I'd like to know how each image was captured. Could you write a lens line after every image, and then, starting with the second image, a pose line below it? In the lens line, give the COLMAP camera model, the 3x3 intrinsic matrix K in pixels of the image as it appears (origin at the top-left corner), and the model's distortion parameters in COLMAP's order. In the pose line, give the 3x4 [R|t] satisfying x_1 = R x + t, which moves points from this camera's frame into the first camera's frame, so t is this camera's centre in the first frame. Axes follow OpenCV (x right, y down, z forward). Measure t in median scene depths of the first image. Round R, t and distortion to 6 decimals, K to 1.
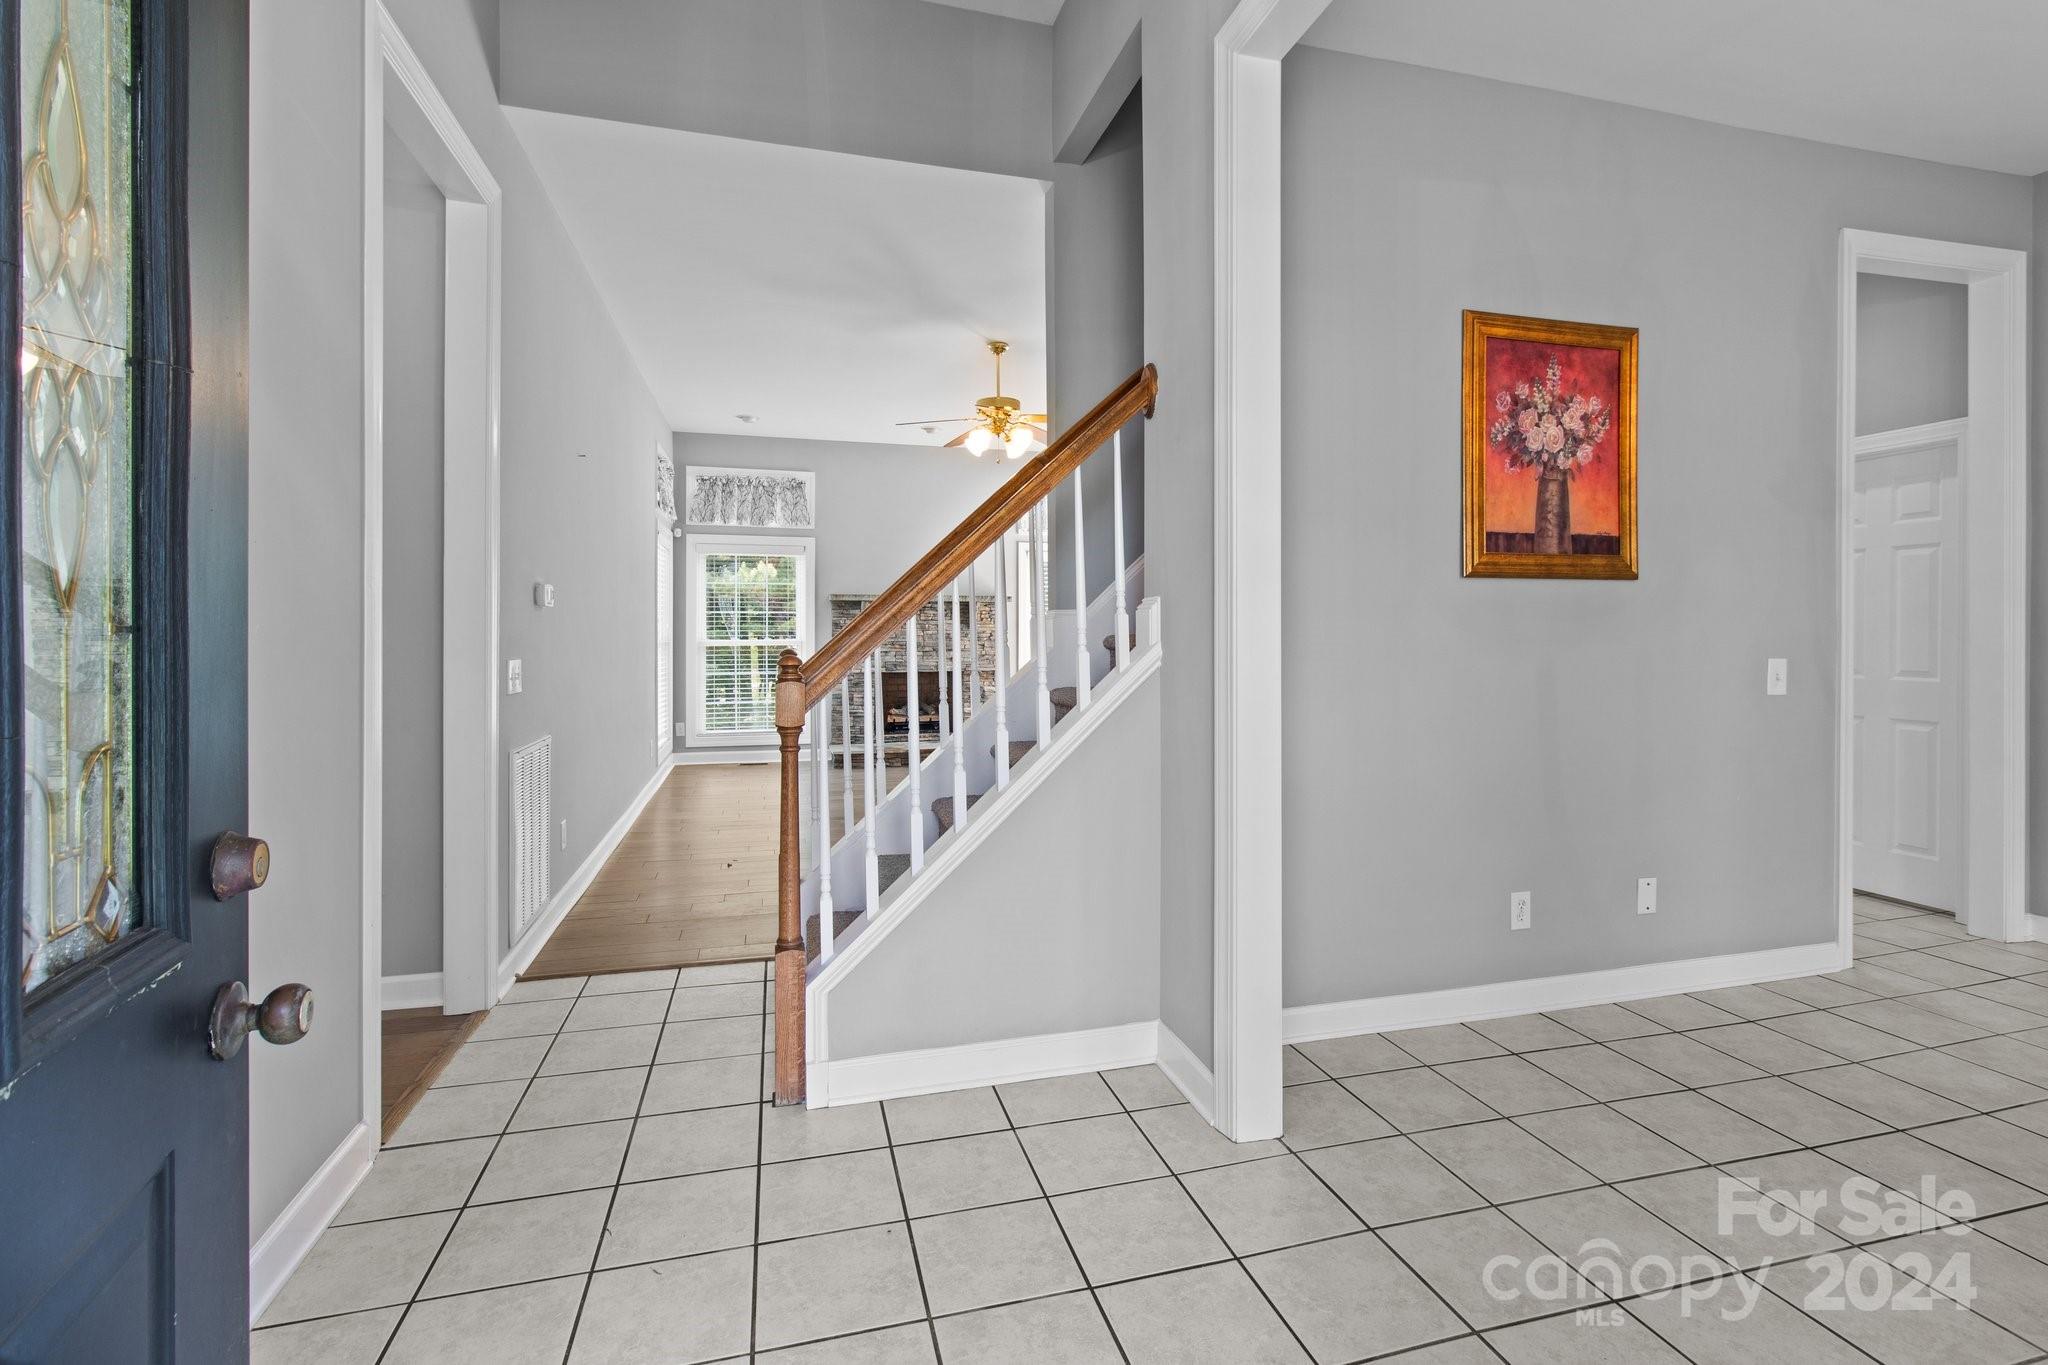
lens RADIAL K [[954.1, 0, 1055.4], [0, 954.1, 634.9], [0, 0, 1]] dist [0.002581, -0.000480]
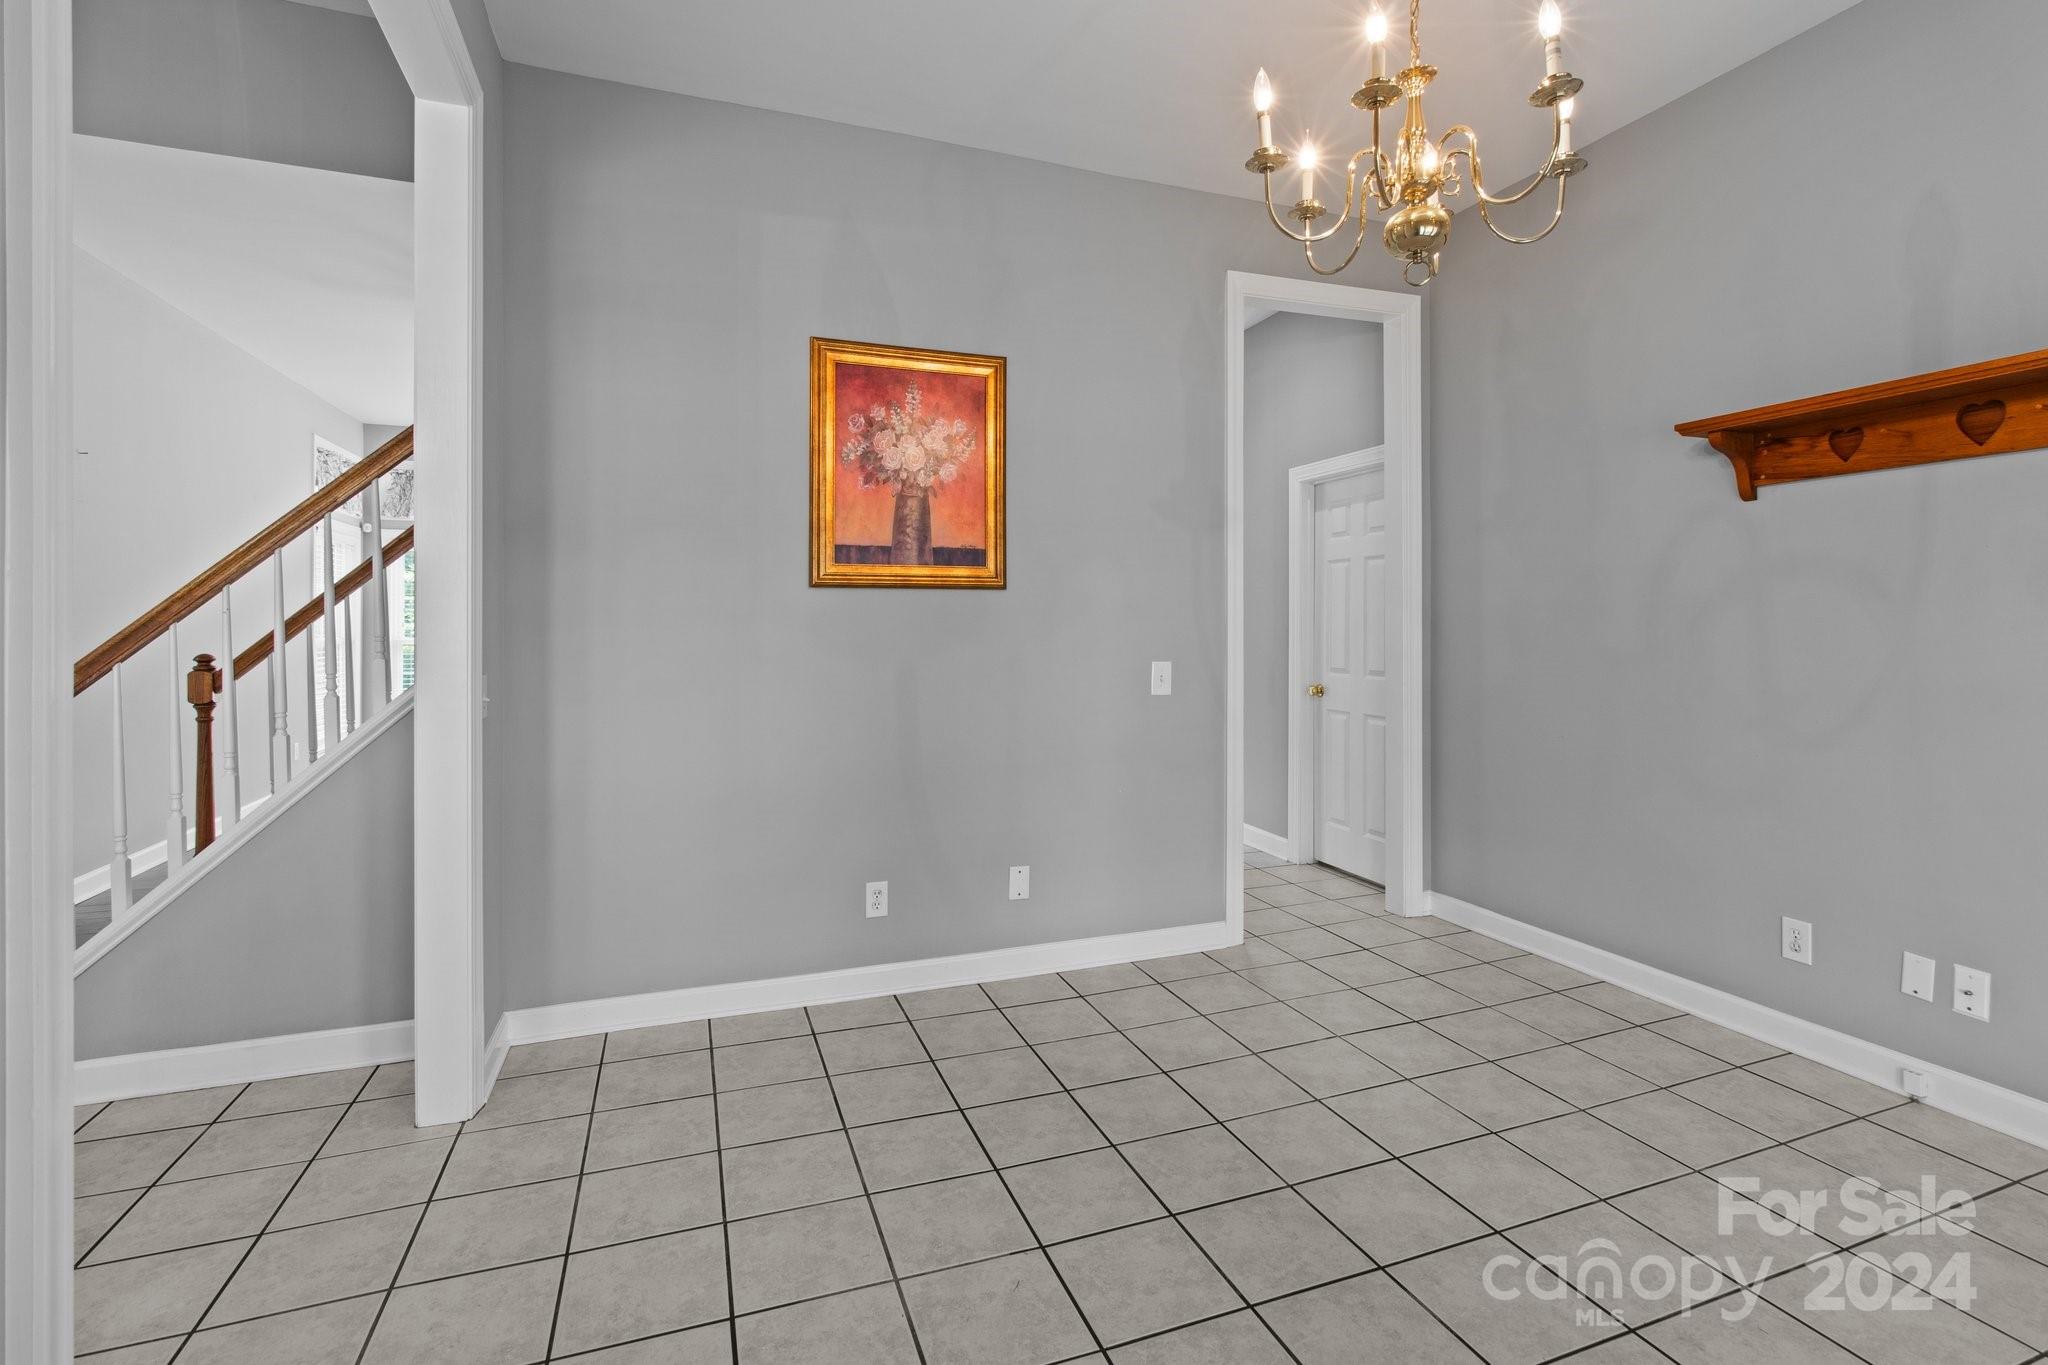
lens RADIAL K [[954.1, 0, 1039.3], [0, 954.1, 623.0], [0, 0, 1]] dist [0.002581, -0.000480]
pose [[0.996671, 0.001534, 0.081519, 0.576748], [-0.000990, 0.999977, -0.006710, -0.012991], [-0.081527, 0.006607, 0.996649, -0.080261]]
